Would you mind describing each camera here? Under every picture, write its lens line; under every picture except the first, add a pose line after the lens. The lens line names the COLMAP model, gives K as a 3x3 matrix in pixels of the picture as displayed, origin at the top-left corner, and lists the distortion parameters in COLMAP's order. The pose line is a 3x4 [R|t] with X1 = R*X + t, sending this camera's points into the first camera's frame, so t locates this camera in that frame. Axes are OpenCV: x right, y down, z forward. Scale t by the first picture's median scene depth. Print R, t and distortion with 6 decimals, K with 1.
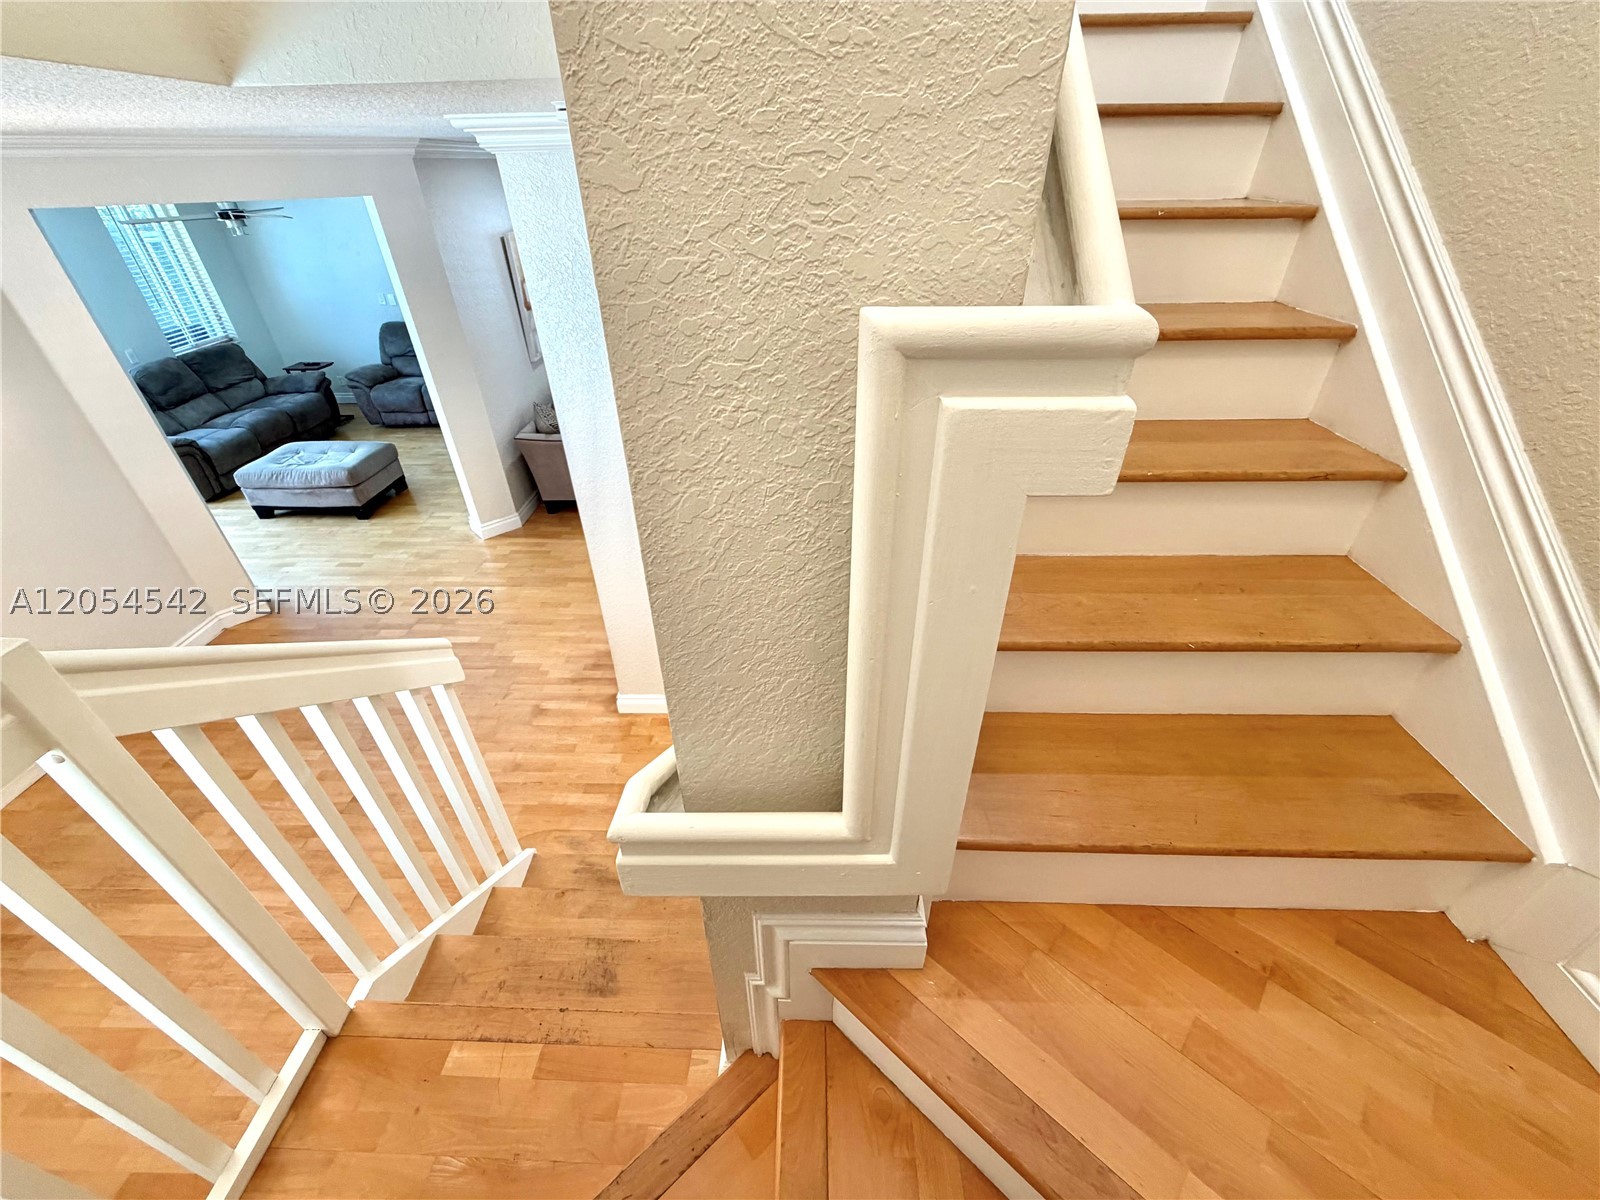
lens RADIAL K [[636.0, 0, 801.3], [0, 636.0, 603.6], [0, 0, 1]] dist [-0.000727, -0.001314]
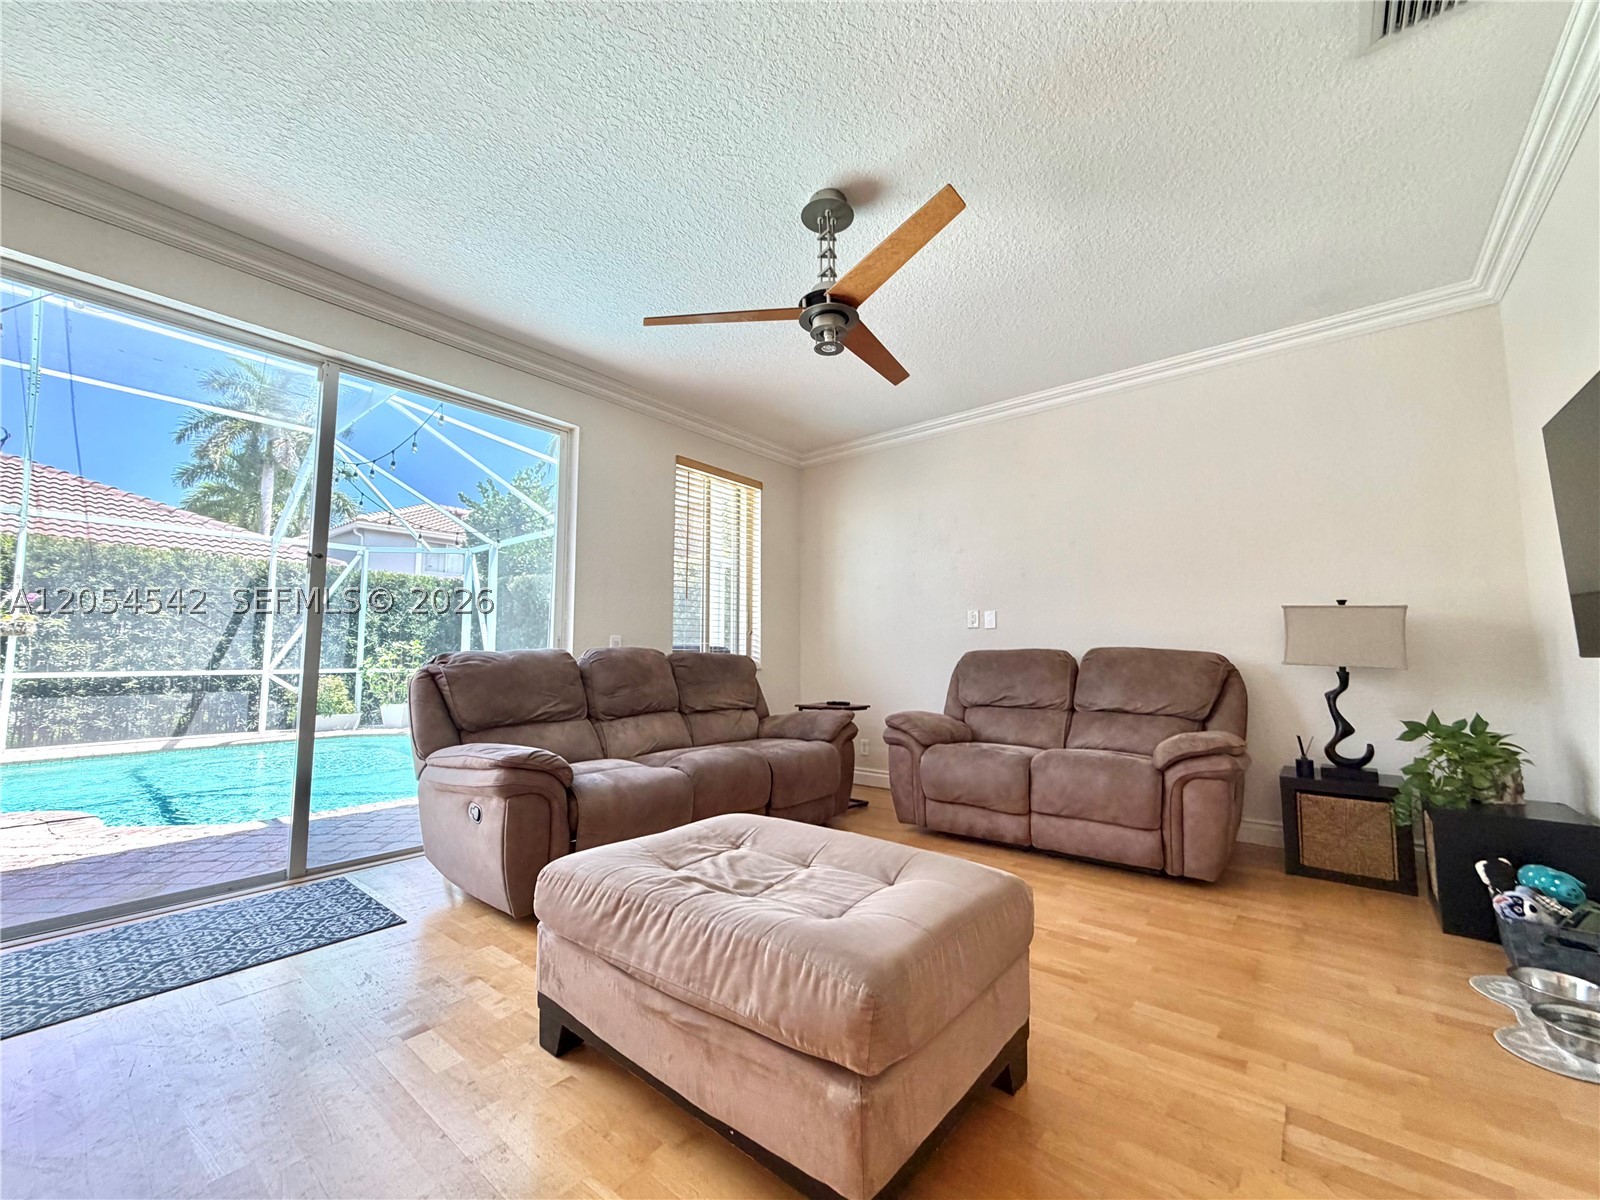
lens RADIAL K [[636.0, 0, 800.2], [0, 636.0, 604.1], [0, 0, 1]] dist [-0.000727, -0.001314]
pose [[0.787445, -0.037524, -0.615241, -0.456881], [-0.363947, 0.777269, -0.513221, -0.144200], [0.497466, 0.628049, 0.598400, 0.603671]]
